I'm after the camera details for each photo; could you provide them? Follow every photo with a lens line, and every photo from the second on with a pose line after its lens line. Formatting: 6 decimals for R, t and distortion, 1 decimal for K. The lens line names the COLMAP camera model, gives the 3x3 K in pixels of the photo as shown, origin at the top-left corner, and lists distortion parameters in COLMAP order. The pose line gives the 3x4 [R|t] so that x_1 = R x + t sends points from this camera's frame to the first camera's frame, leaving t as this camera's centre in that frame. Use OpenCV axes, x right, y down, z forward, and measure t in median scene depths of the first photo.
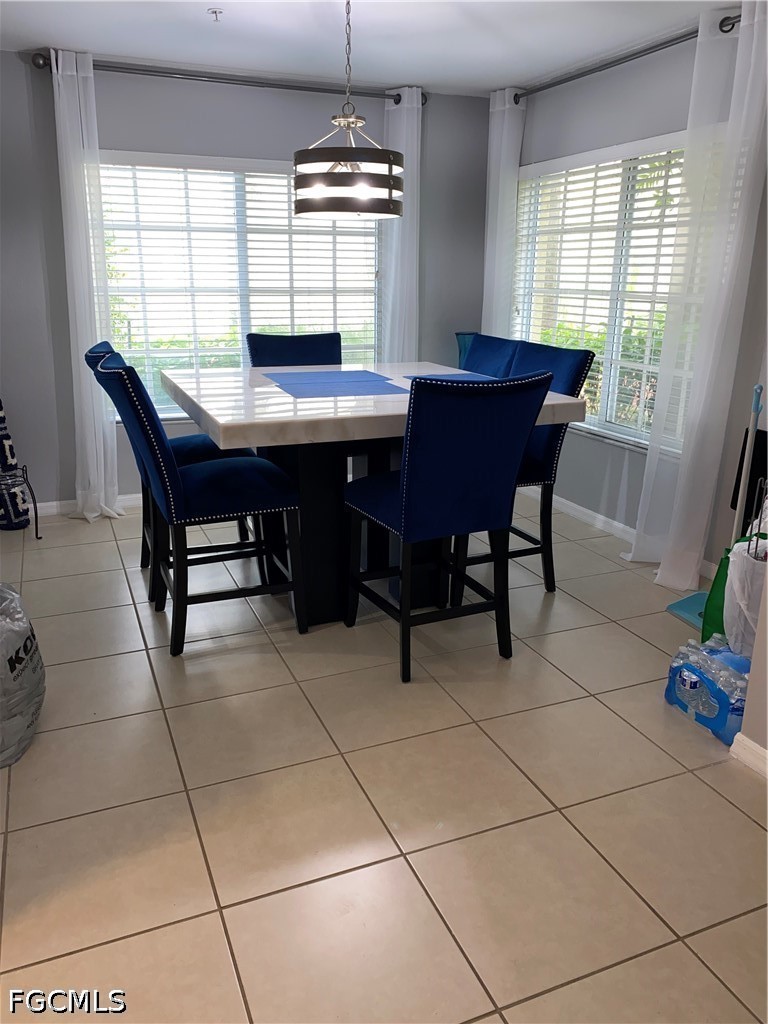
lens RADIAL K [[779.3, 0, 382.5], [0, 779.3, 543.0], [0, 0, 1]] dist [0.013746, -0.007660]
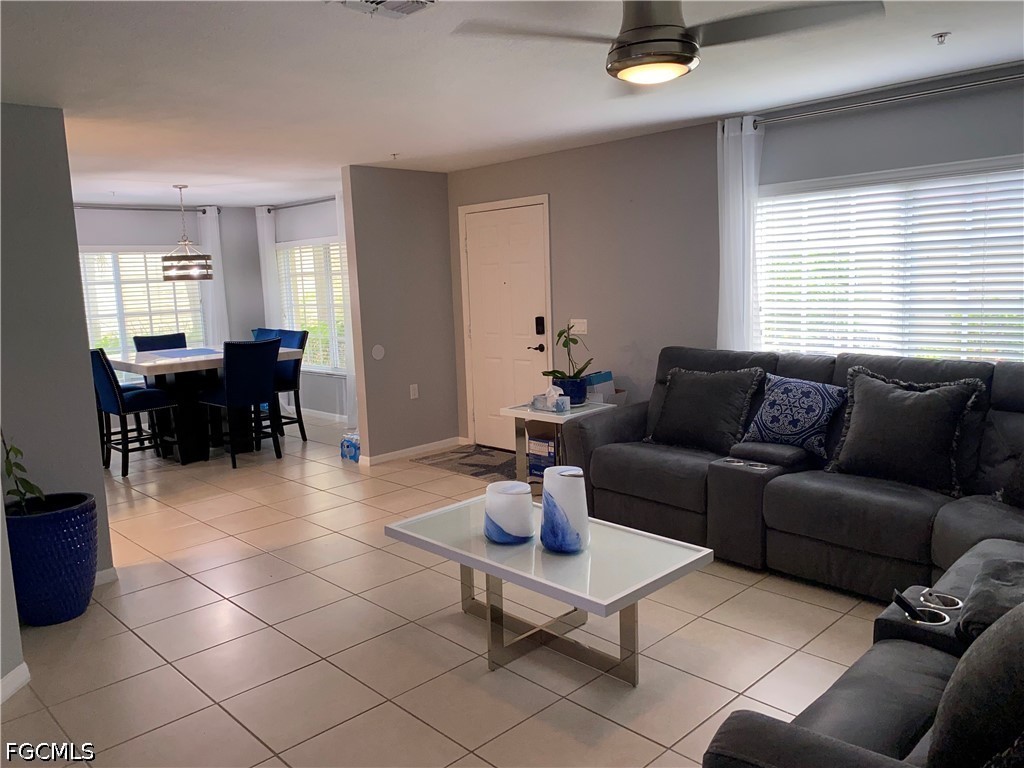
lens RADIAL K [[782.4, 0, 492.3], [0, 782.4, 382.1], [0, 0, 1]] dist [0.010248, -0.008142]
pose [[0.933631, -0.092281, 0.346147, -0.027714], [0.160718, 0.971451, -0.174506, 0.330714], [-0.320161, 0.218556, 0.921808, -1.069625]]
